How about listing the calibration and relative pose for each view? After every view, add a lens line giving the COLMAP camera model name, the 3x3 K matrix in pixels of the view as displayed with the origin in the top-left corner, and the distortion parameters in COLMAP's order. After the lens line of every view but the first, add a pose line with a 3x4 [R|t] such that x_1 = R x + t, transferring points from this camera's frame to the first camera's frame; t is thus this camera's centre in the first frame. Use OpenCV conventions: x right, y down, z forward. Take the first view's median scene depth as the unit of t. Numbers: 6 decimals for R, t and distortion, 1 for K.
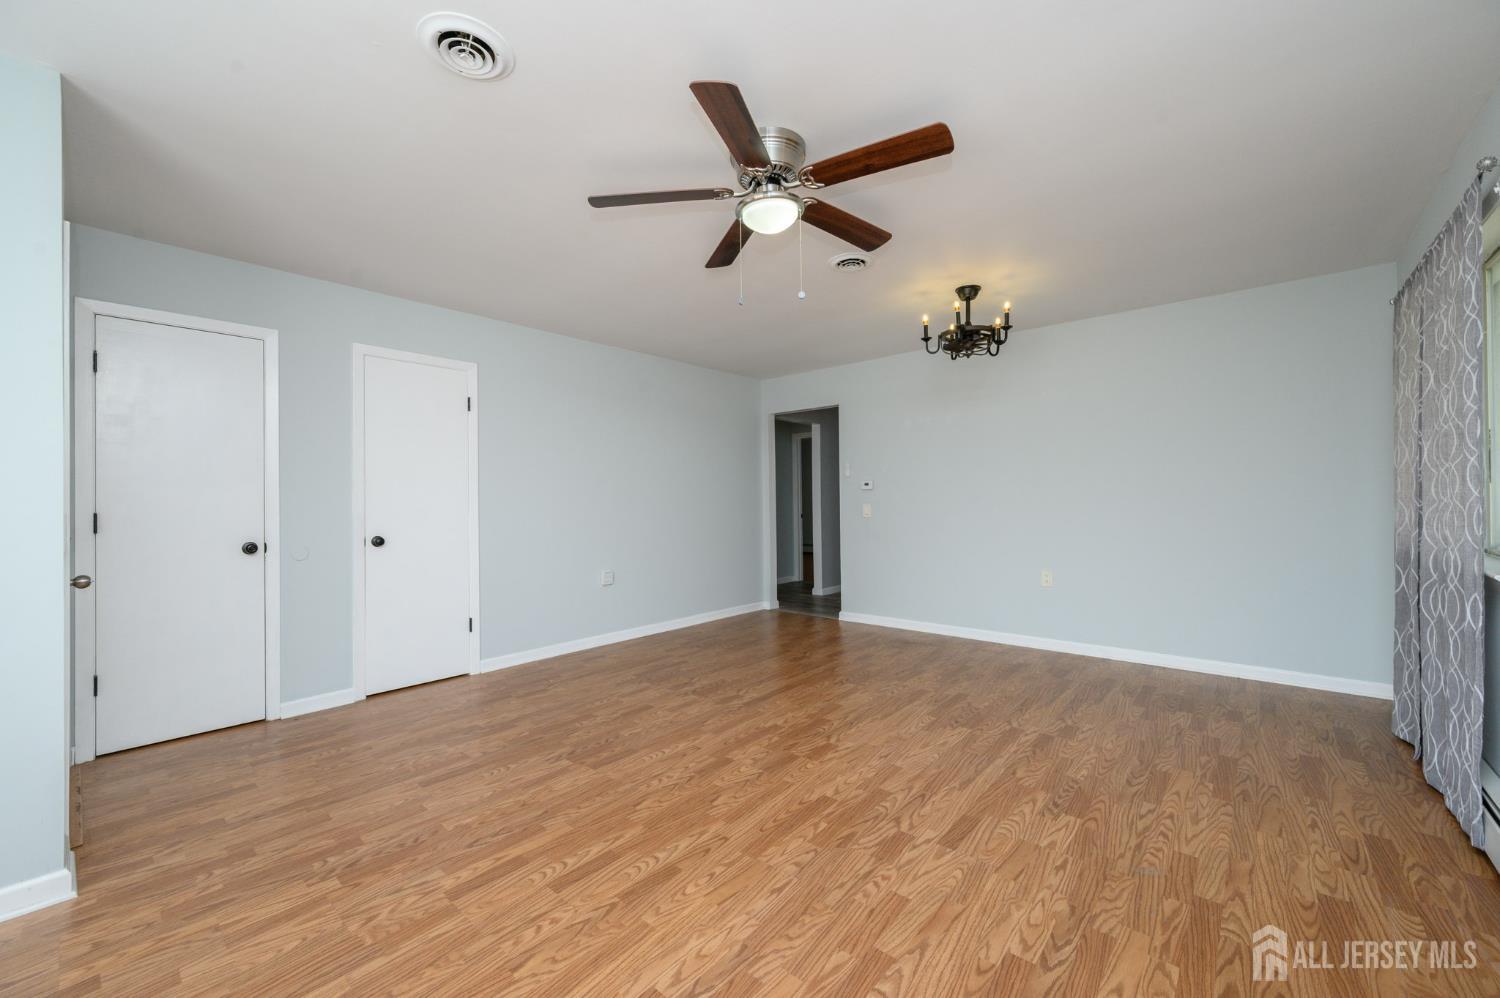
lens RADIAL K [[590.5, 0, 746.3], [0, 590.5, 498.8], [0, 0, 1]] dist [-0.001589, 0.000443]
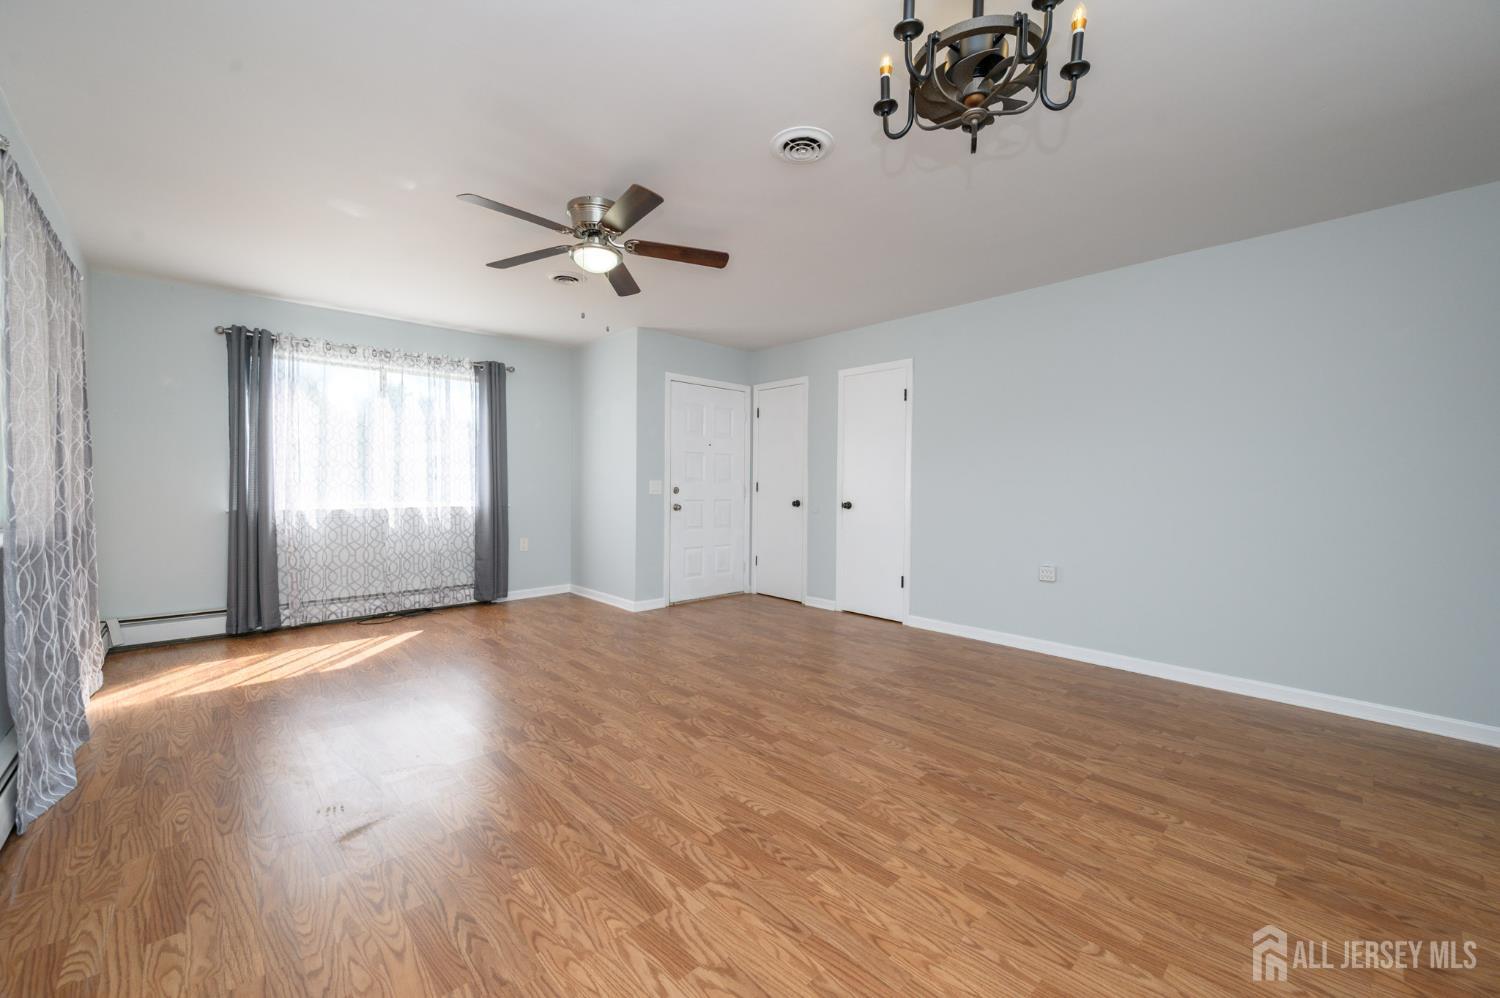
lens RADIAL K [[590.5, 0, 749.8], [0, 590.5, 492.8], [0, 0, 1]] dist [-0.001589, 0.000443]
pose [[-0.097231, 0.025700, -0.994930, 1.073267], [-0.002413, 0.999658, 0.026058, 0.006795], [0.995259, 0.004935, -0.097136, 1.180597]]
